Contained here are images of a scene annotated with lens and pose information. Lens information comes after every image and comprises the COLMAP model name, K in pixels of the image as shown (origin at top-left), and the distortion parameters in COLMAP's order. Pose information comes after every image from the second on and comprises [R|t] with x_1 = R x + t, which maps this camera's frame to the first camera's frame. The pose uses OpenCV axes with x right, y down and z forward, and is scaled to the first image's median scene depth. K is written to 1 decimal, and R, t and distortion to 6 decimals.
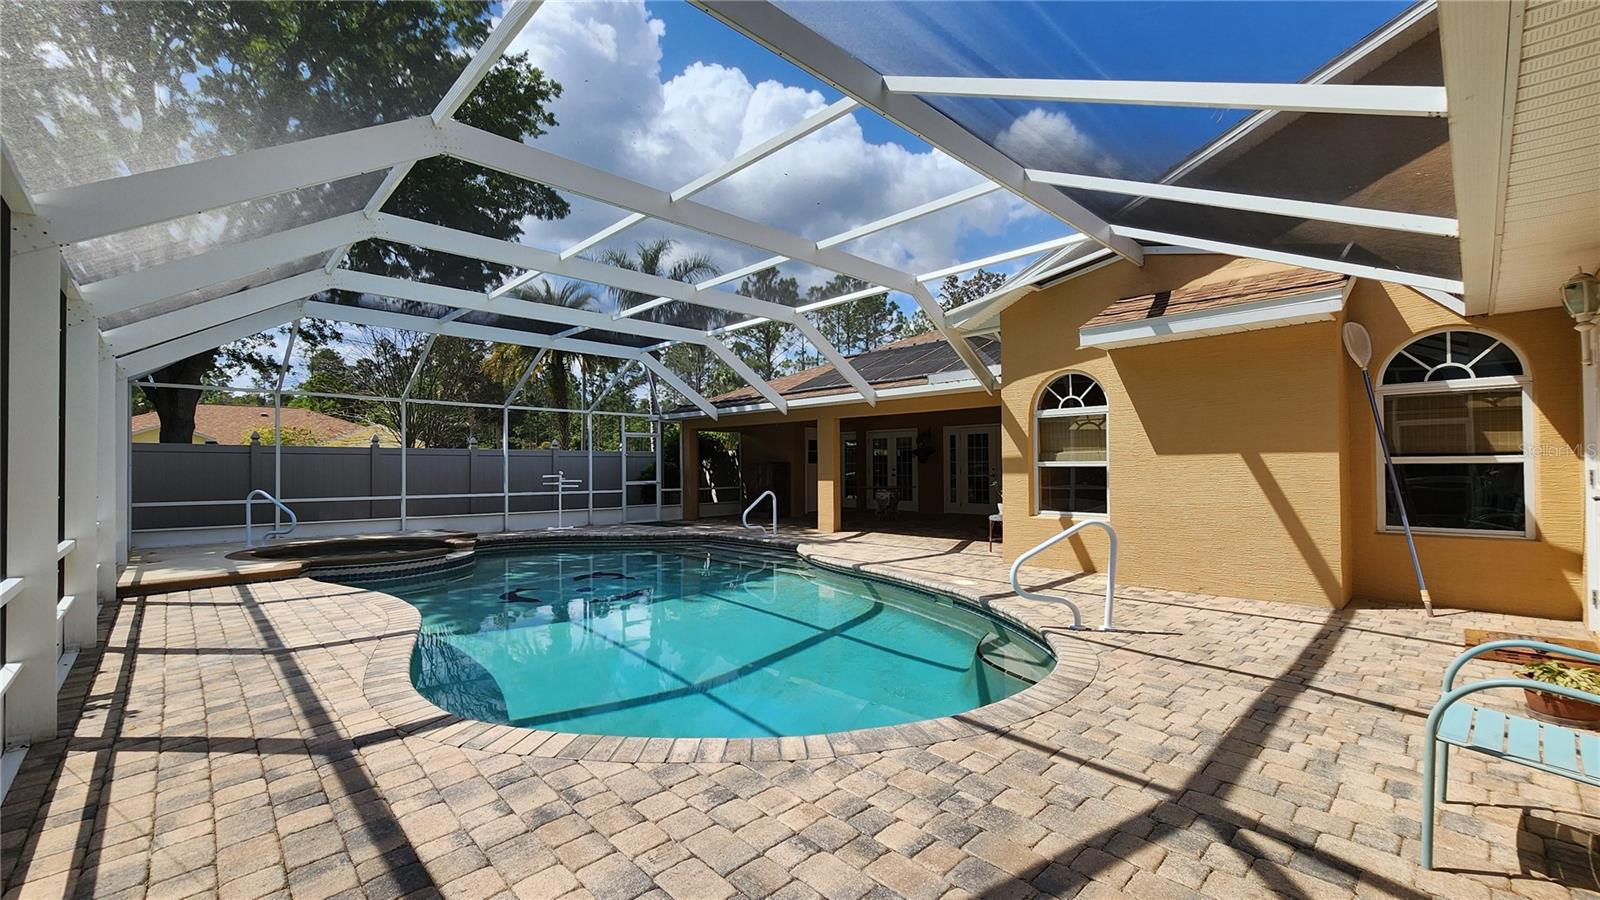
lens RADIAL K [[659.4, 0, 809.1], [0, 659.4, 456.2], [0, 0, 1]] dist [-0.003904, 0.000998]
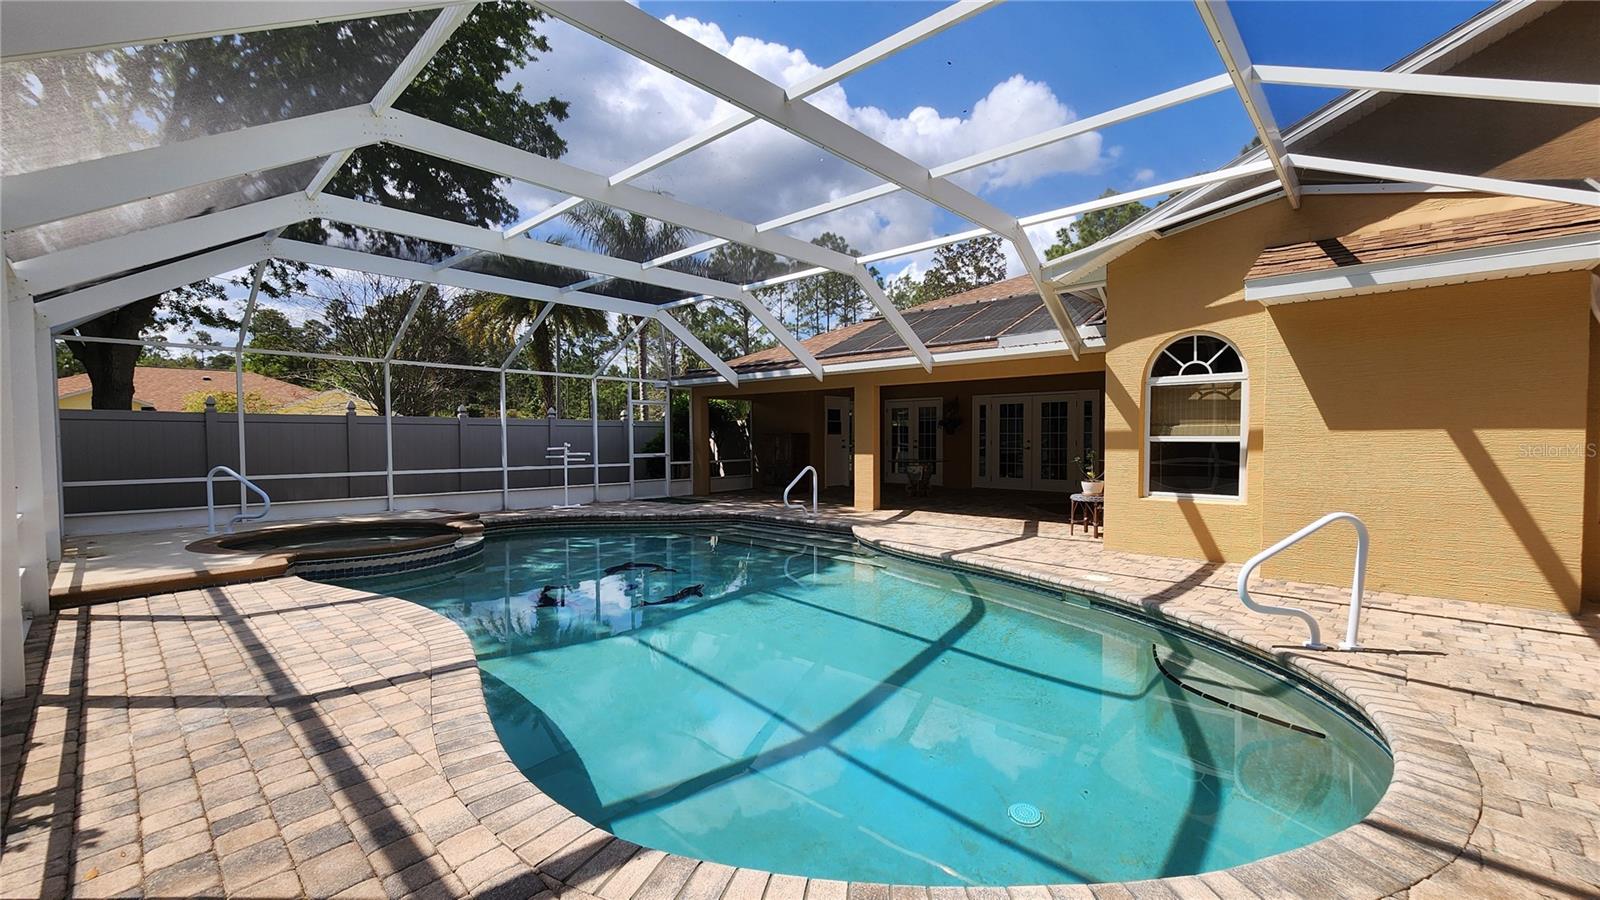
lens RADIAL K [[659.4, 0, 805.7], [0, 659.4, 453.3], [0, 0, 1]] dist [-0.003904, 0.000998]
pose [[0.998752, 0.001922, 0.049909, -0.159304], [-0.004081, 0.999059, 0.043188, -0.004847], [-0.049779, -0.043338, 0.997820, 0.149336]]
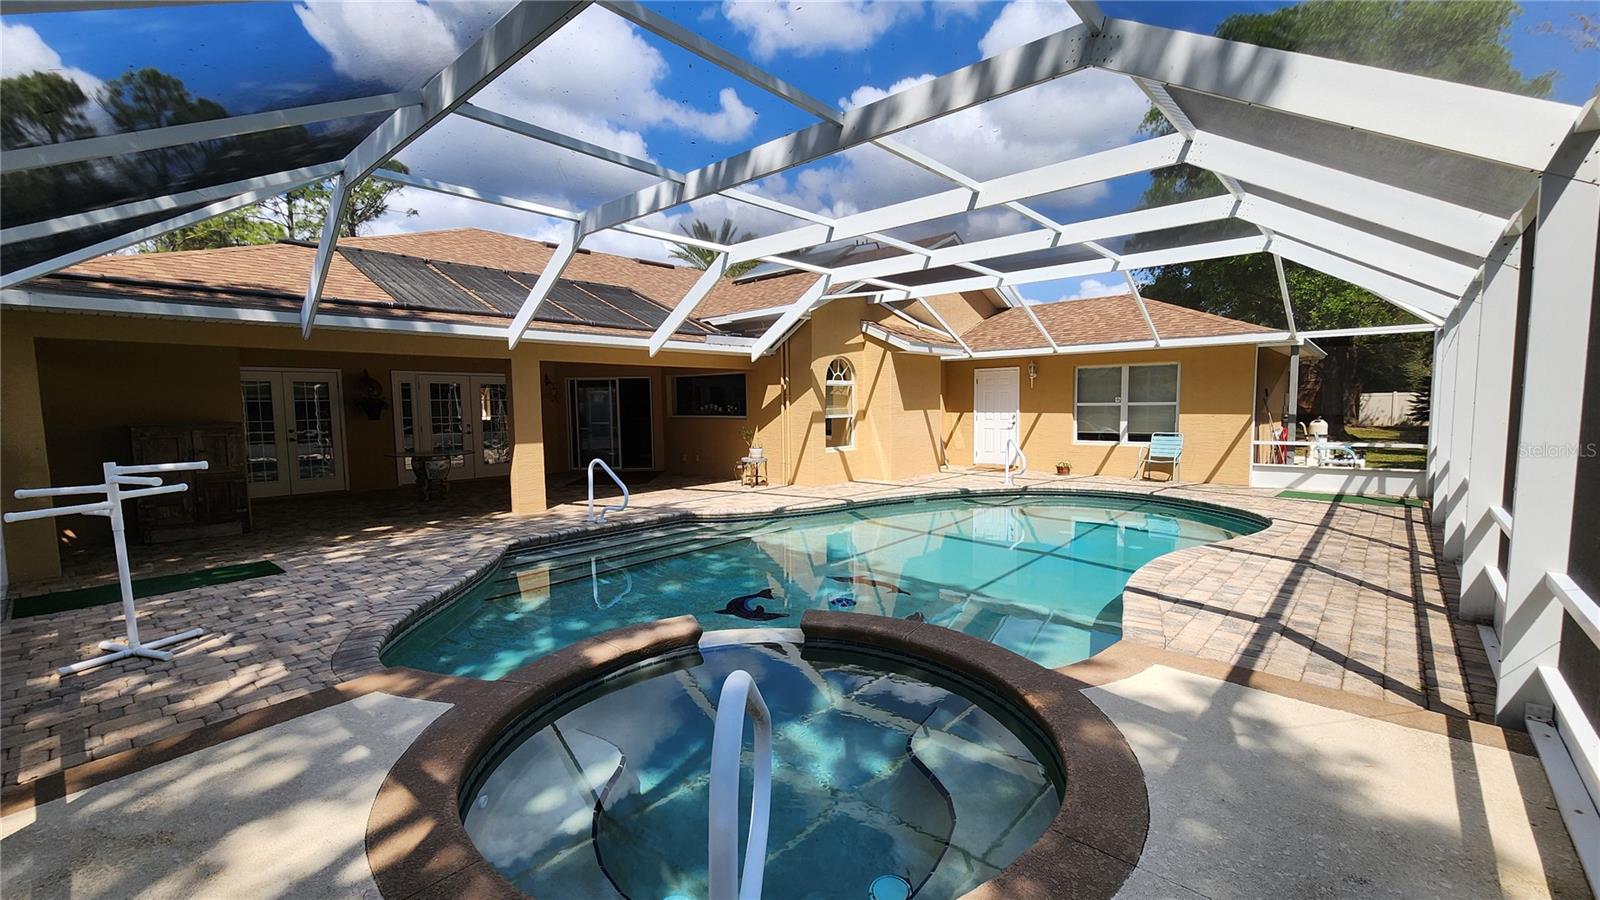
lens RADIAL K [[659.4, 0, 810.4], [0, 659.4, 465.1], [0, 0, 1]] dist [-0.003904, 0.000998]
pose [[-0.084003, -0.084801, 0.992851, -1.137897], [-0.003594, 0.996392, 0.084799, -0.006933], [-0.996459, 0.003555, -0.084005, 1.185786]]
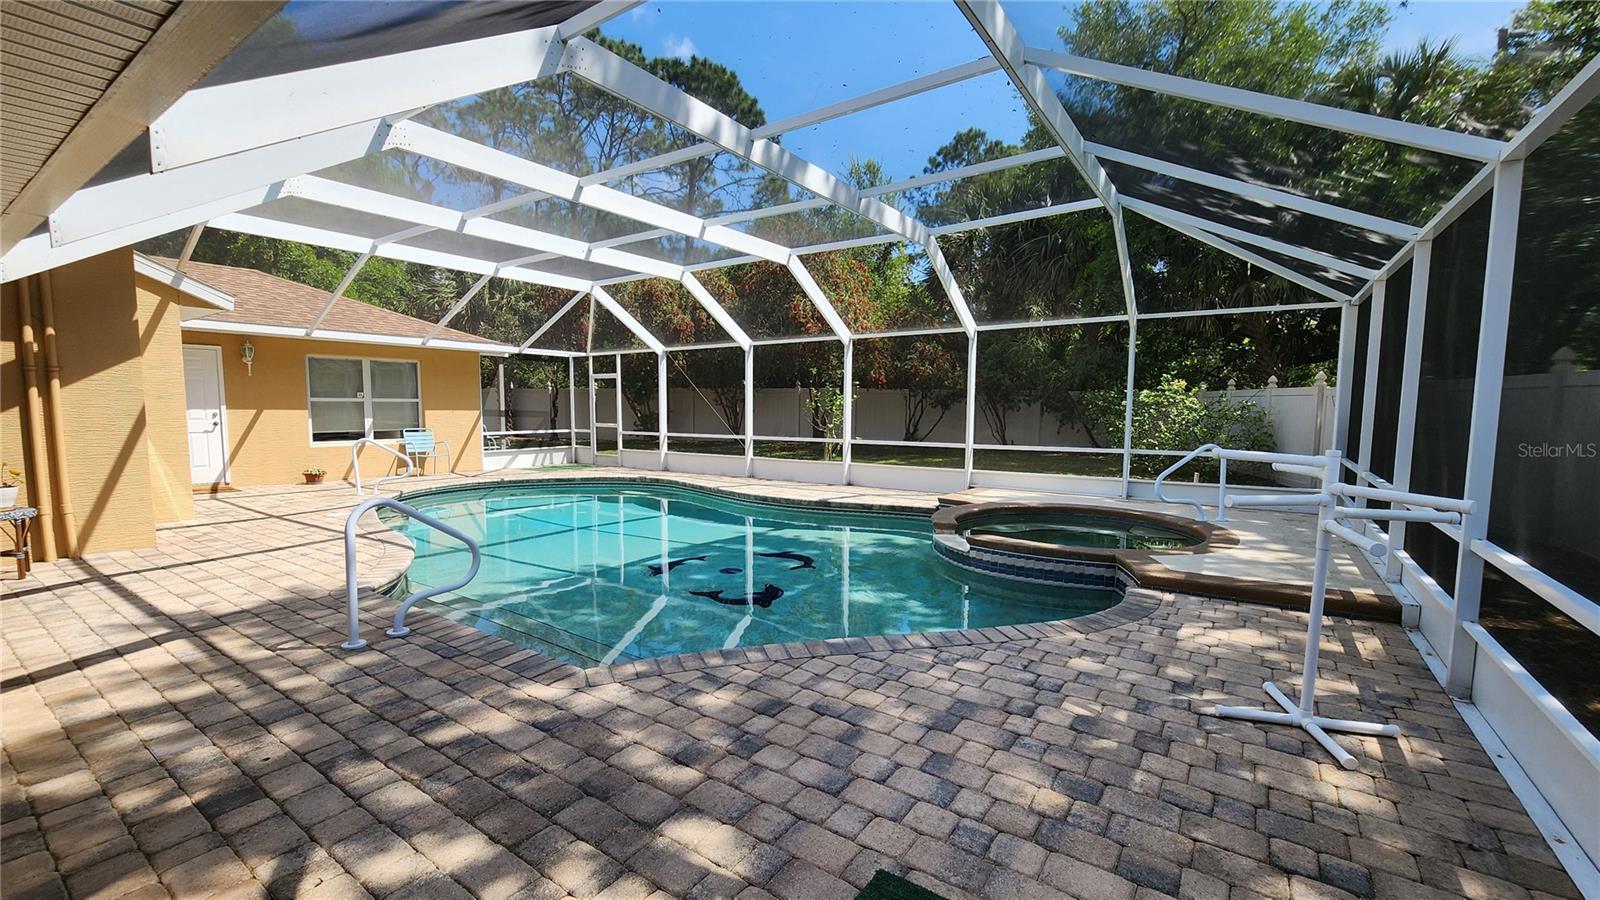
lens RADIAL K [[659.4, 0, 792.9], [0, 659.4, 460.7], [0, 0, 1]] dist [-0.003904, 0.000998]
pose [[-0.980379, 0.015681, -0.196495, -0.291166], [0.002055, 0.997590, 0.069359, 0.013713], [0.197109, 0.067594, -0.978049, 1.924306]]
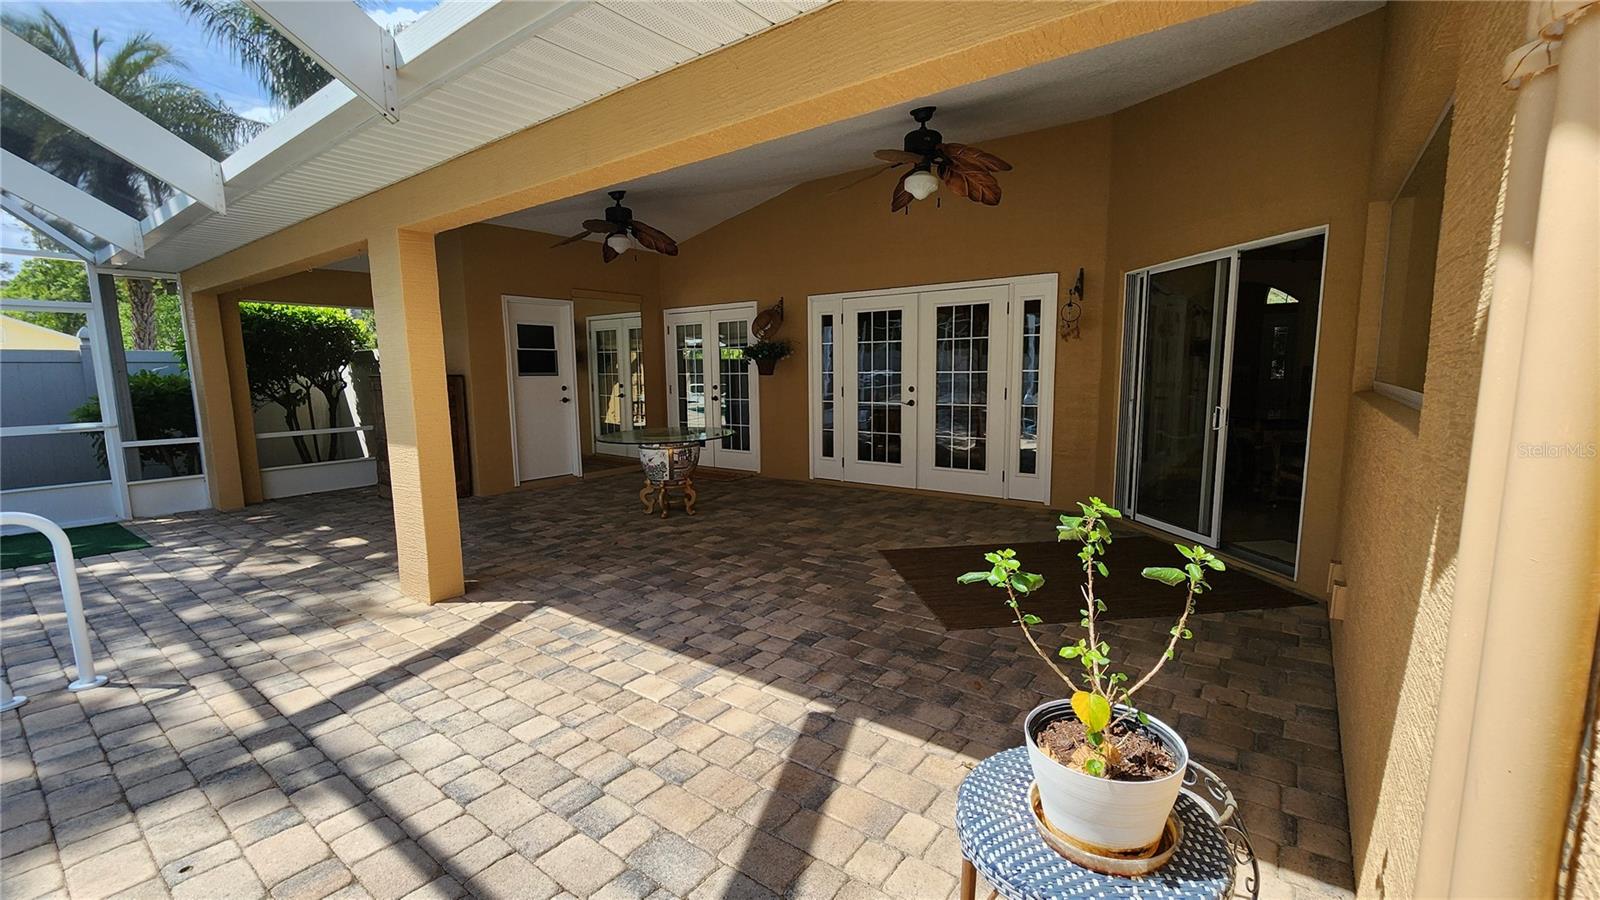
lens RADIAL K [[659.4, 0, 799.6], [0, 659.4, 457.1], [0, 0, 1]] dist [-0.003904, 0.000998]
pose [[0.988446, -0.023375, 0.149759, 0.248586], [0.002701, 0.990596, 0.136790, 0.008467], [-0.151548, -0.134805, 0.979214, 1.046796]]
